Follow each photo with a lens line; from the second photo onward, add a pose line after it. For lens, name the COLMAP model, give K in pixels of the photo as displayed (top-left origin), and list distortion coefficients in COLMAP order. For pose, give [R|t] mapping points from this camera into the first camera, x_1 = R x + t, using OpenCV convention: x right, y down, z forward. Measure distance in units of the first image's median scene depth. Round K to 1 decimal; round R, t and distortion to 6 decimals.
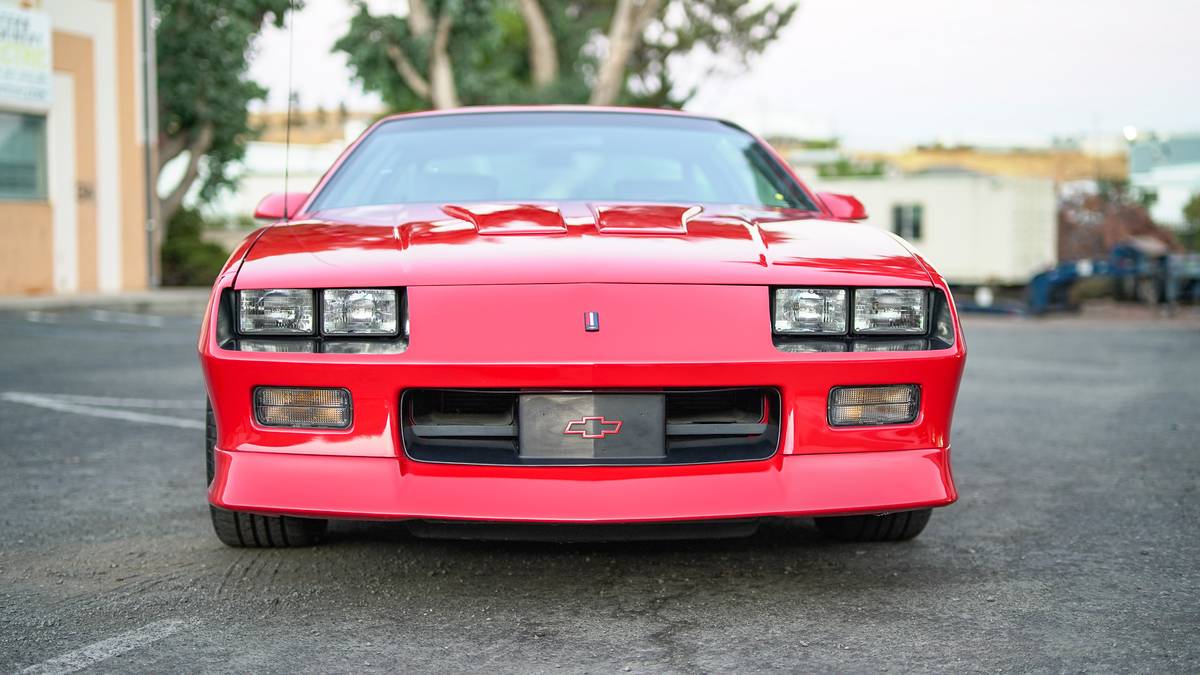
lens RADIAL K [[1905.8, 0, 600.0], [0, 1905.8, 337.5], [0, 0, 1]] dist [0.147211, -0.027246]
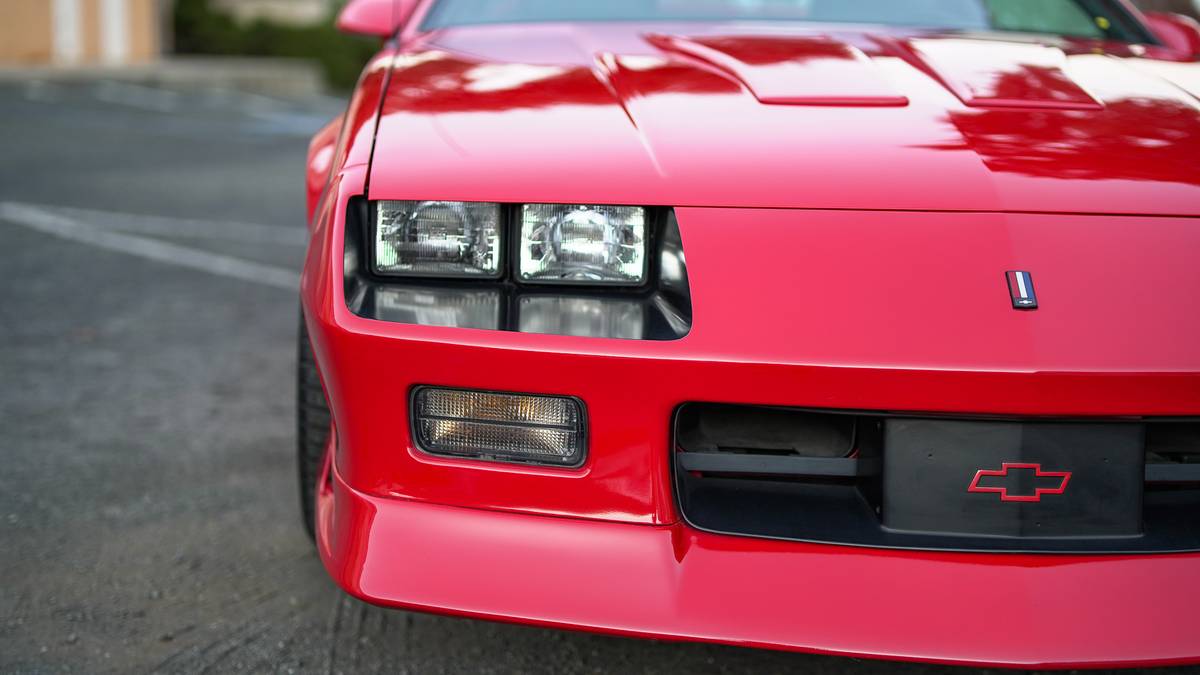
lens RADIAL K [[1905.8, 0, 600.0], [0, 1905.8, 337.5], [0, 0, 1]] dist [0.147211, -0.027246]
pose [[0.999610, 0.027938, 0.000382, -0.105438], [-0.027783, 0.992464, 0.119343, -0.048341], [0.002955, -0.119307, 0.992853, 0.368266]]
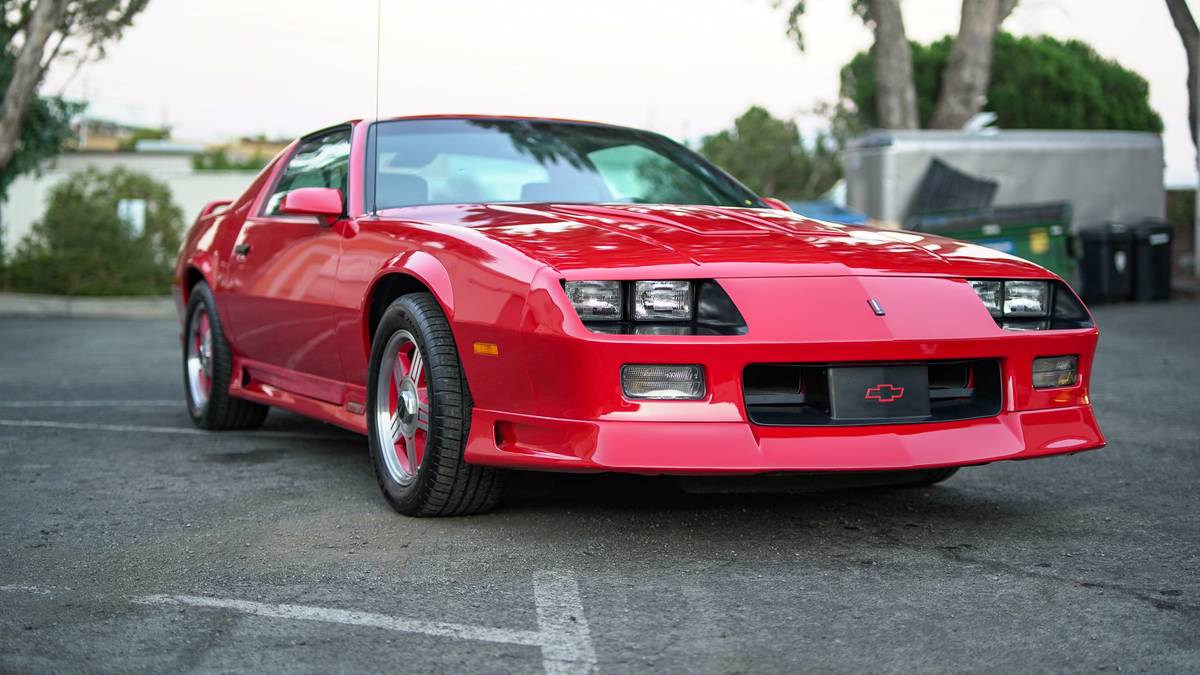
lens RADIAL K [[1905.8, 0, 600.0], [0, 1905.8, 337.5], [0, 0, 1]] dist [0.147211, -0.027246]
pose [[0.912649, -0.009524, 0.408632, -0.553816], [0.007377, 0.999949, 0.006829, 0.001104], [-0.408677, -0.003218, 0.912674, -0.037509]]
